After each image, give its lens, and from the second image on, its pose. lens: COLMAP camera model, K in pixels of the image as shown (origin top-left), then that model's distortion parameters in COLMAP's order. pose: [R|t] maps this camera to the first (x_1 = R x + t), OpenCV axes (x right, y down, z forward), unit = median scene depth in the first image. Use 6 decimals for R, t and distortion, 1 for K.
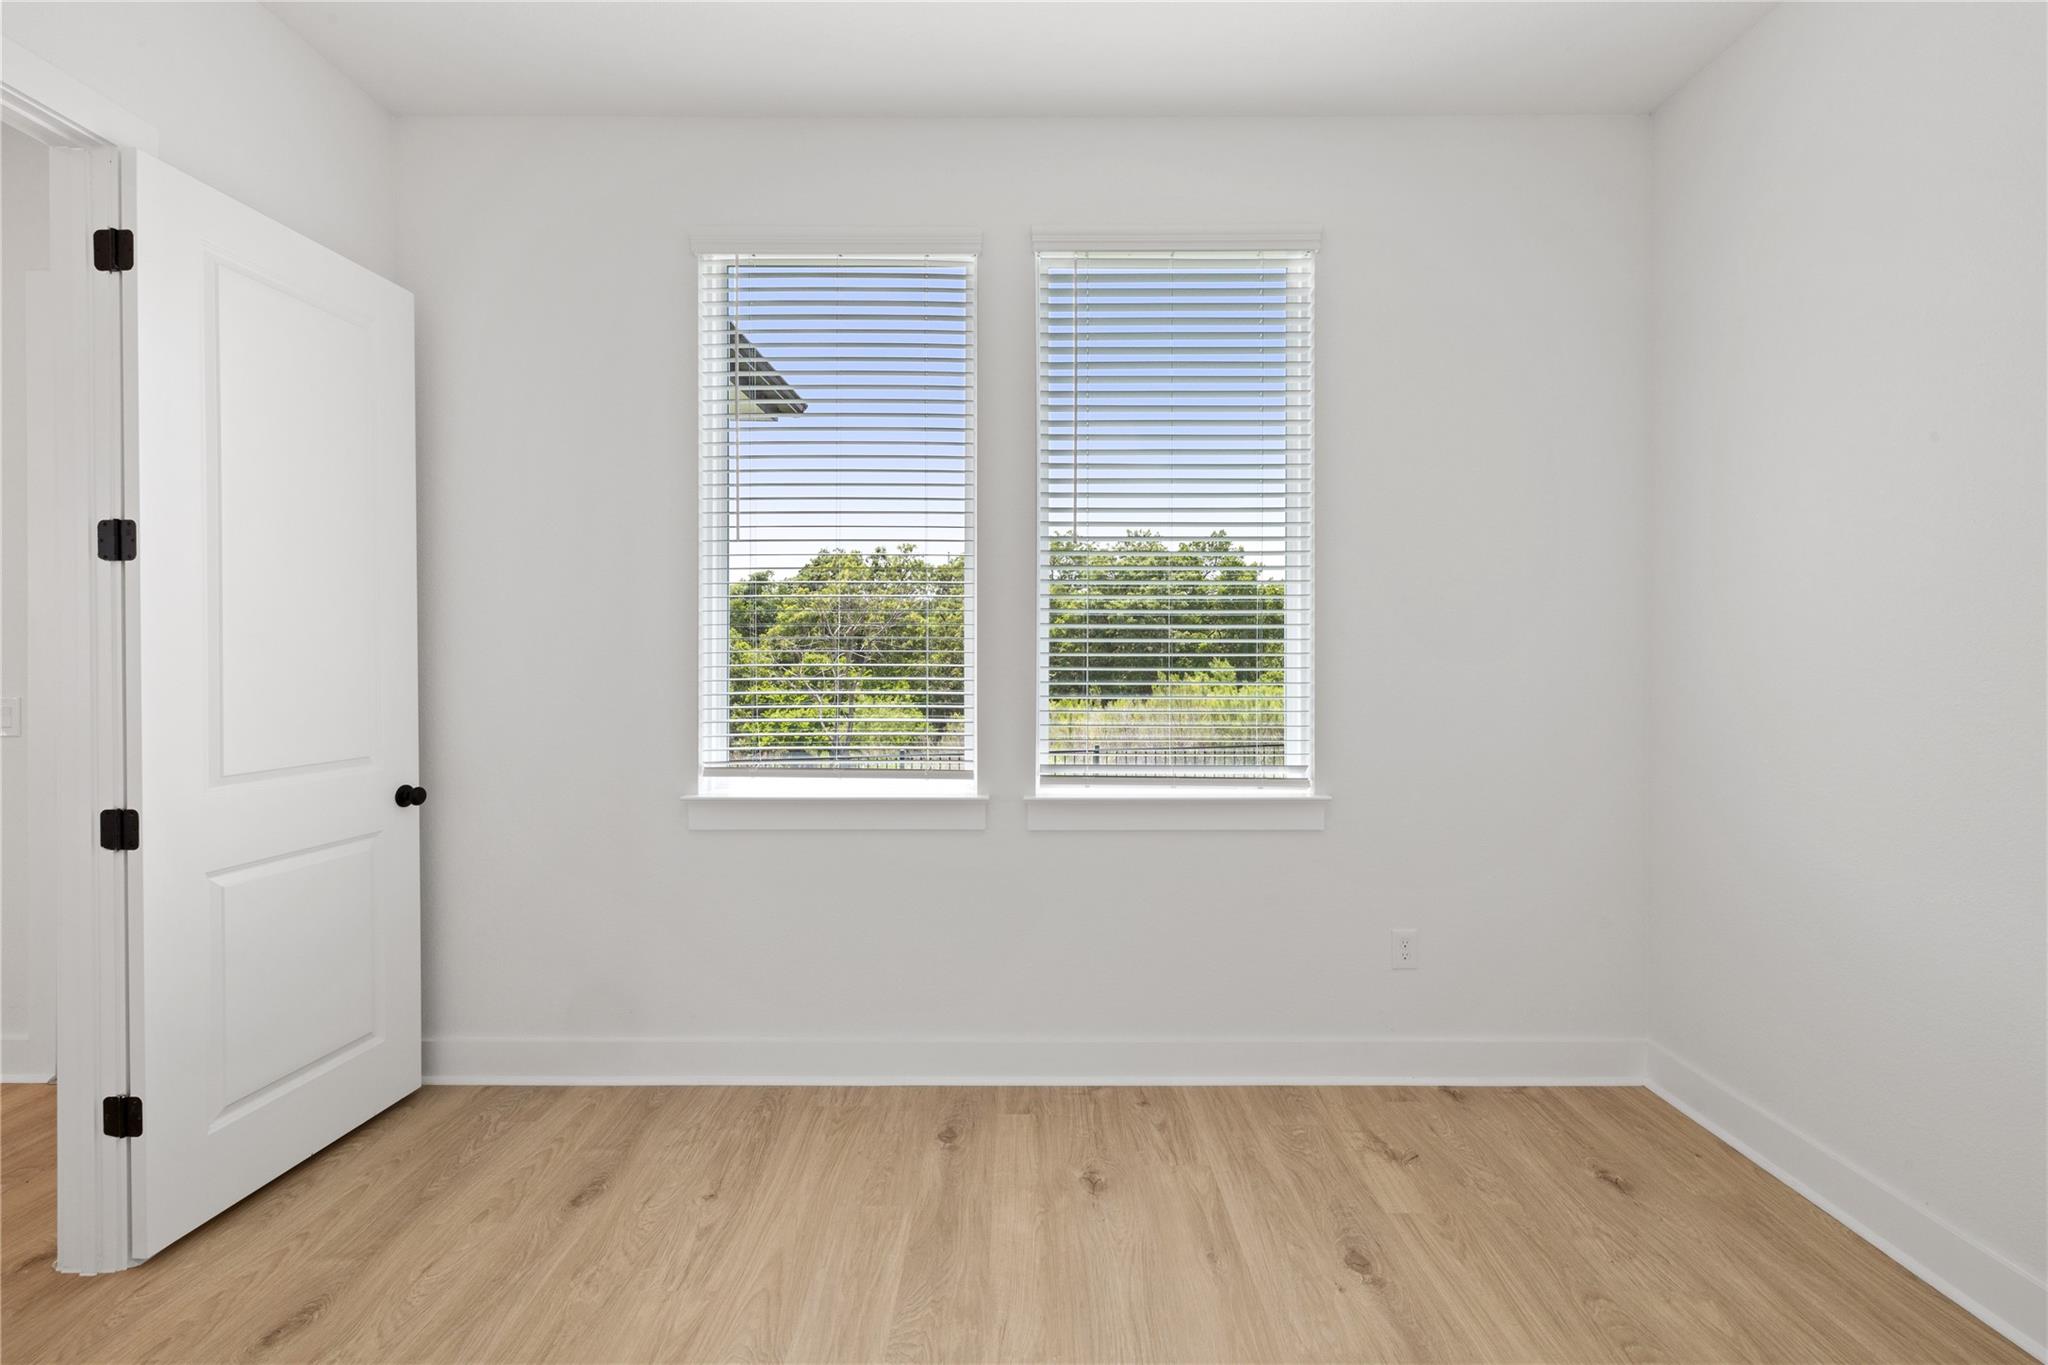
lens RADIAL K [[876.2, 0, 1027.7], [0, 876.2, 671.4], [0, 0, 1]] dist [0.002345, -0.000241]
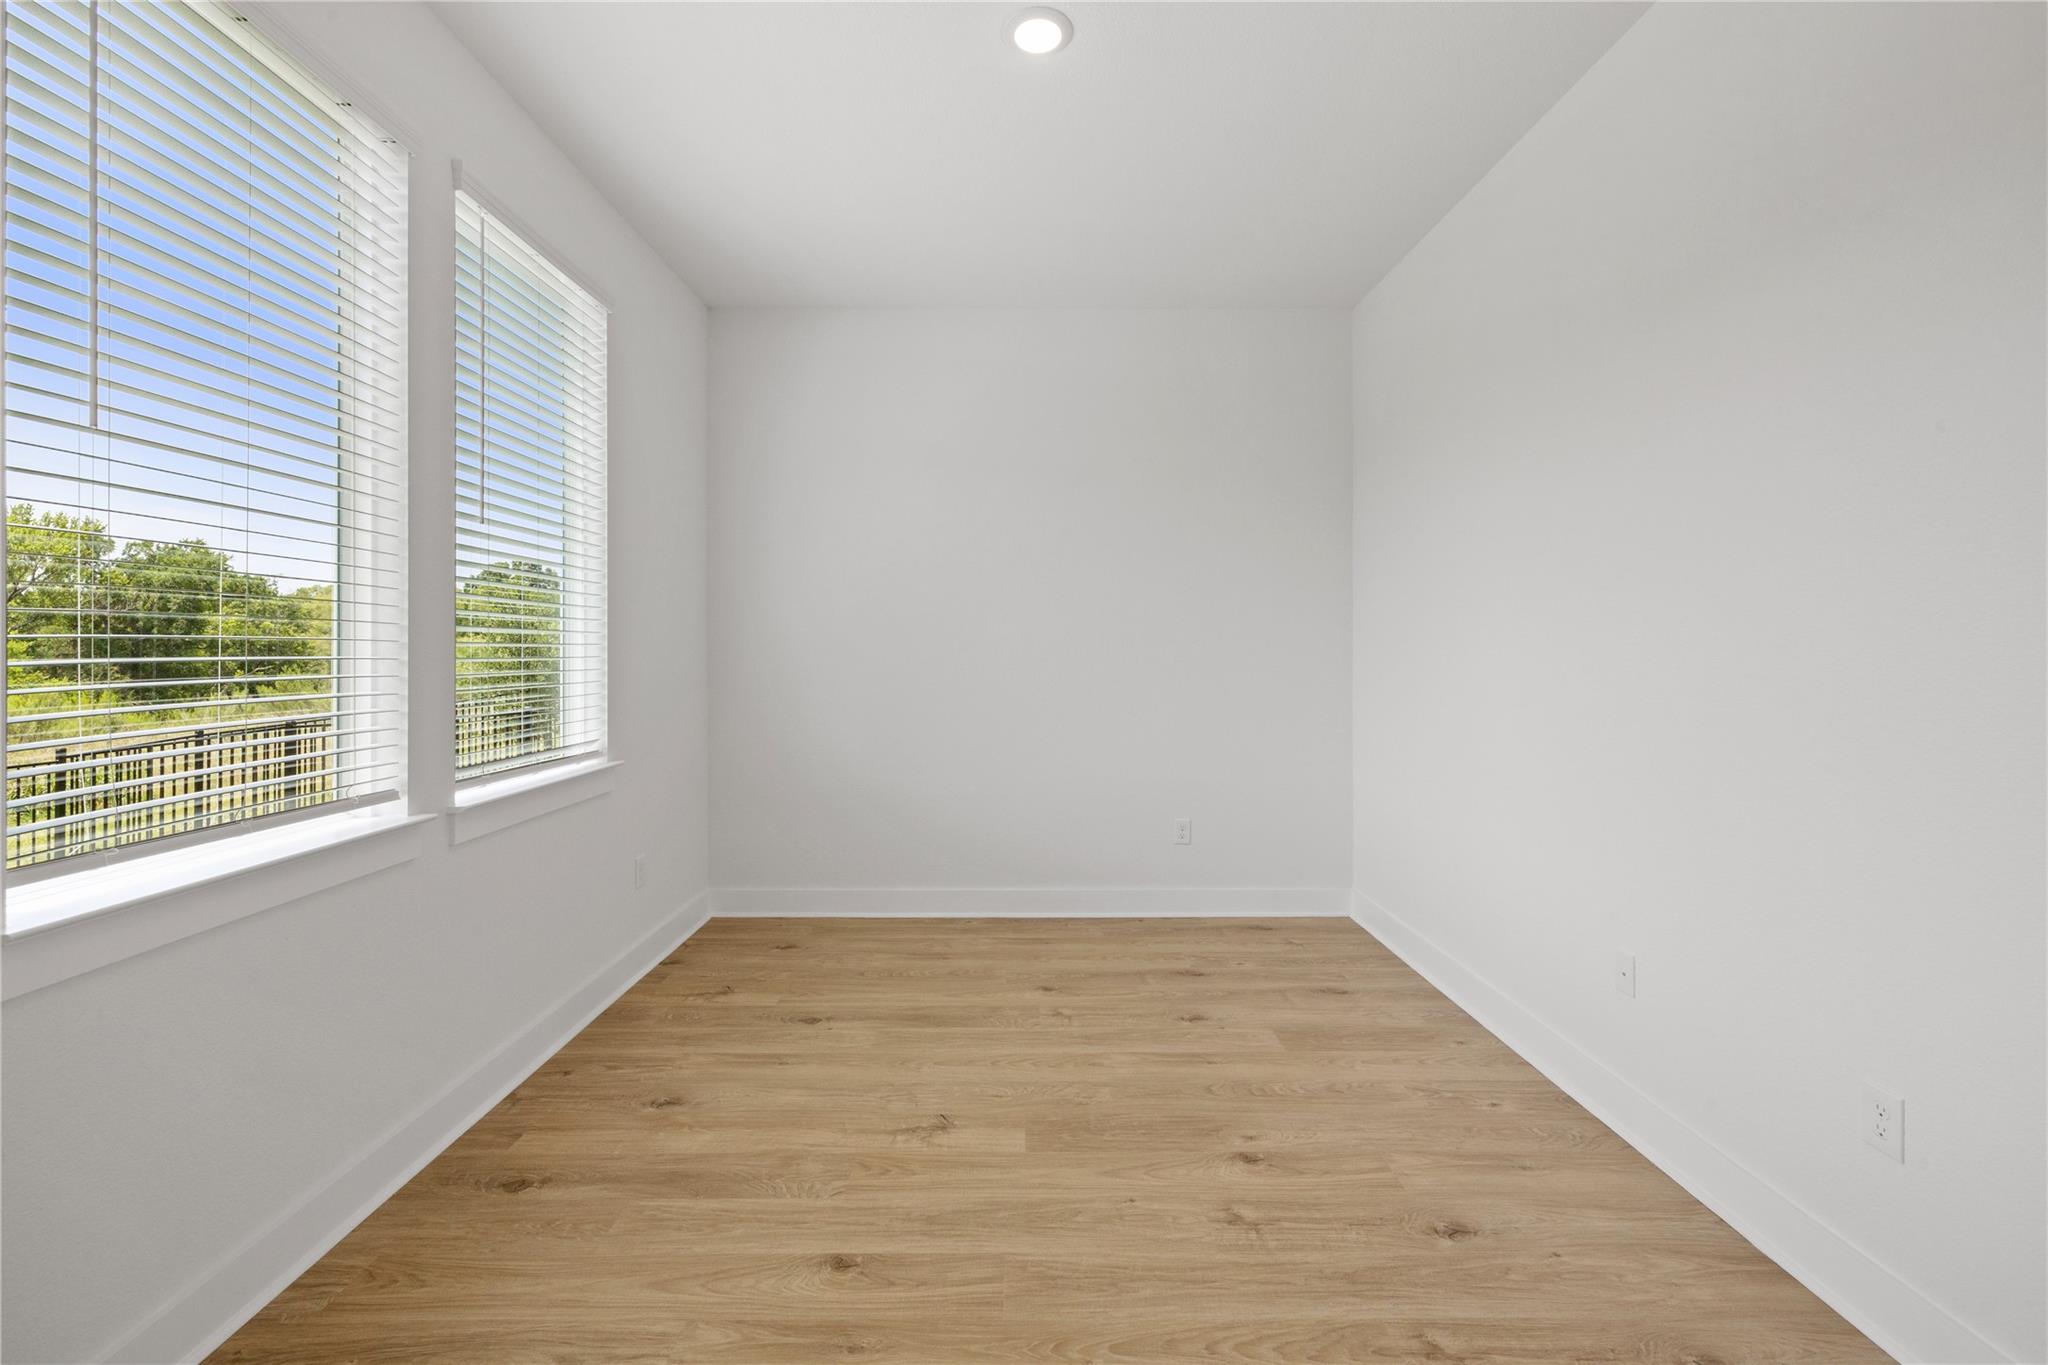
lens RADIAL K [[876.2, 0, 1028.1], [0, 876.2, 676.0], [0, 0, 1]] dist [0.002345, -0.000241]
pose [[-0.023975, -0.028502, 0.999306, -1.073681], [0.013893, 0.999487, 0.028841, -0.008505], [-0.999616, 0.014575, -0.023567, 0.538602]]
